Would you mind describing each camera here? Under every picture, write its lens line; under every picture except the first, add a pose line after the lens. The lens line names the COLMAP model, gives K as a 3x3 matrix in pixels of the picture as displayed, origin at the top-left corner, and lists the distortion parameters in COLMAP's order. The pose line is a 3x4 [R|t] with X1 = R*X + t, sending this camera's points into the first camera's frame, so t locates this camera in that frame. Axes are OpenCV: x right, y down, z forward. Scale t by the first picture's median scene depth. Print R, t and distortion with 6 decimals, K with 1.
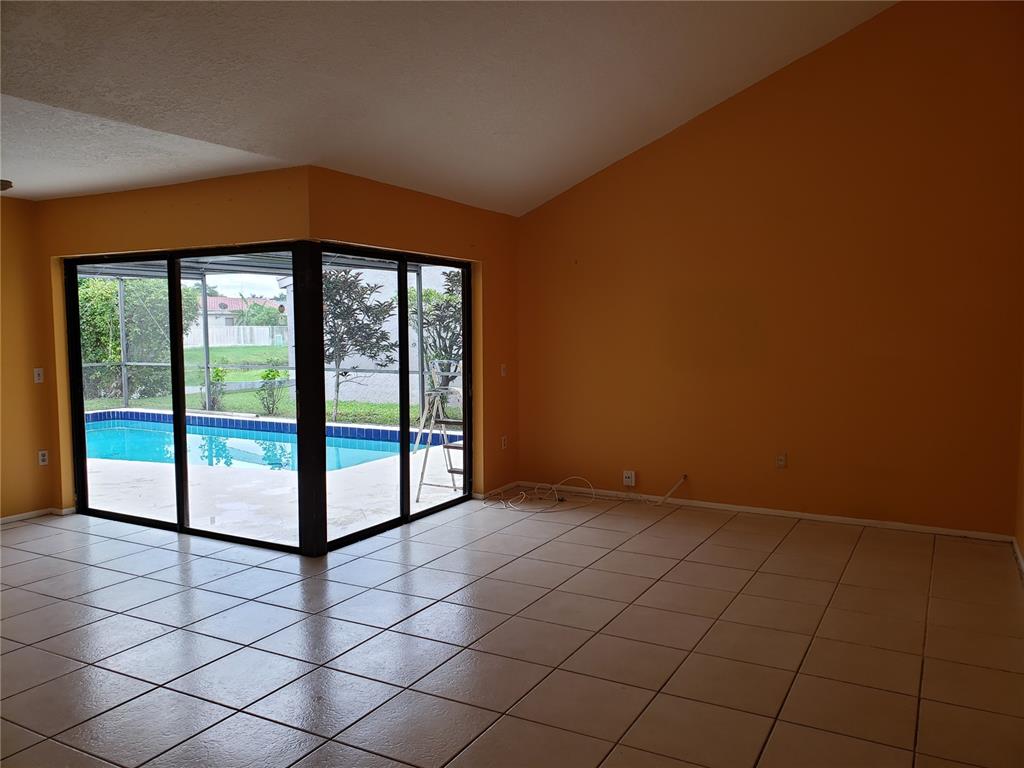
lens RADIAL K [[799.7, 0, 518.7], [0, 799.7, 383.5], [0, 0, 1]] dist [0.045688, -0.046118]
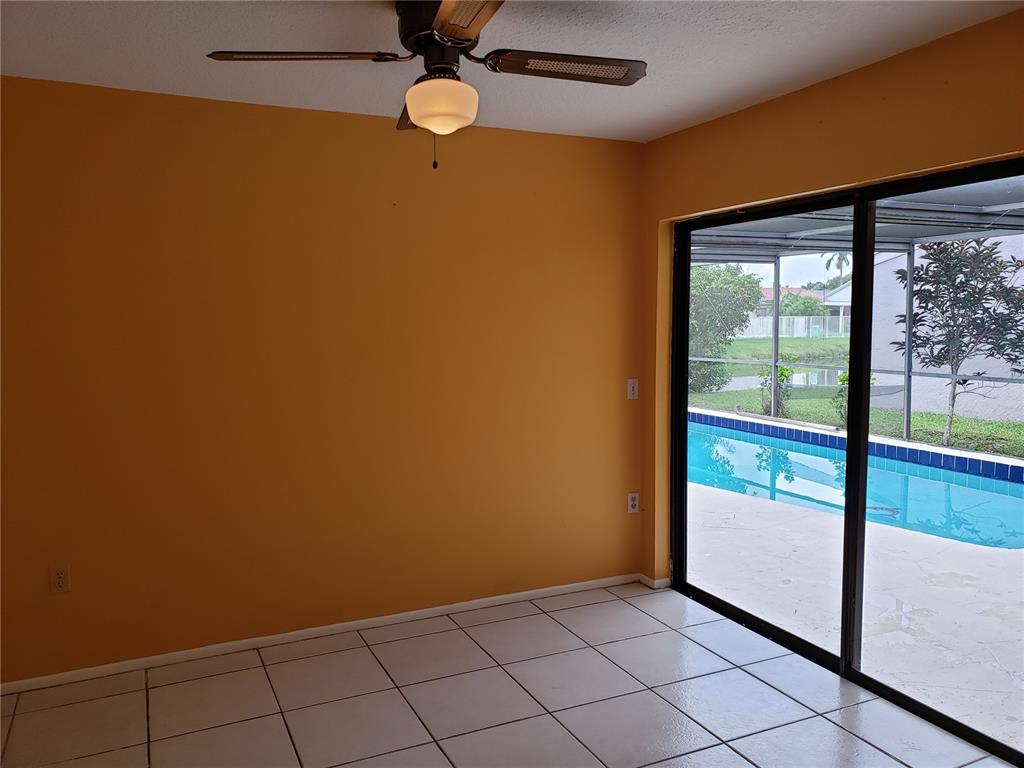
lens RADIAL K [[799.7, 0, 511.1], [0, 799.7, 387.7], [0, 0, 1]] dist [0.045688, -0.046118]
pose [[0.805256, 0.051630, -0.590674, -0.116362], [-0.041305, 0.998666, 0.030982, -0.012893], [0.591486, -0.000551, 0.806315, 0.161077]]
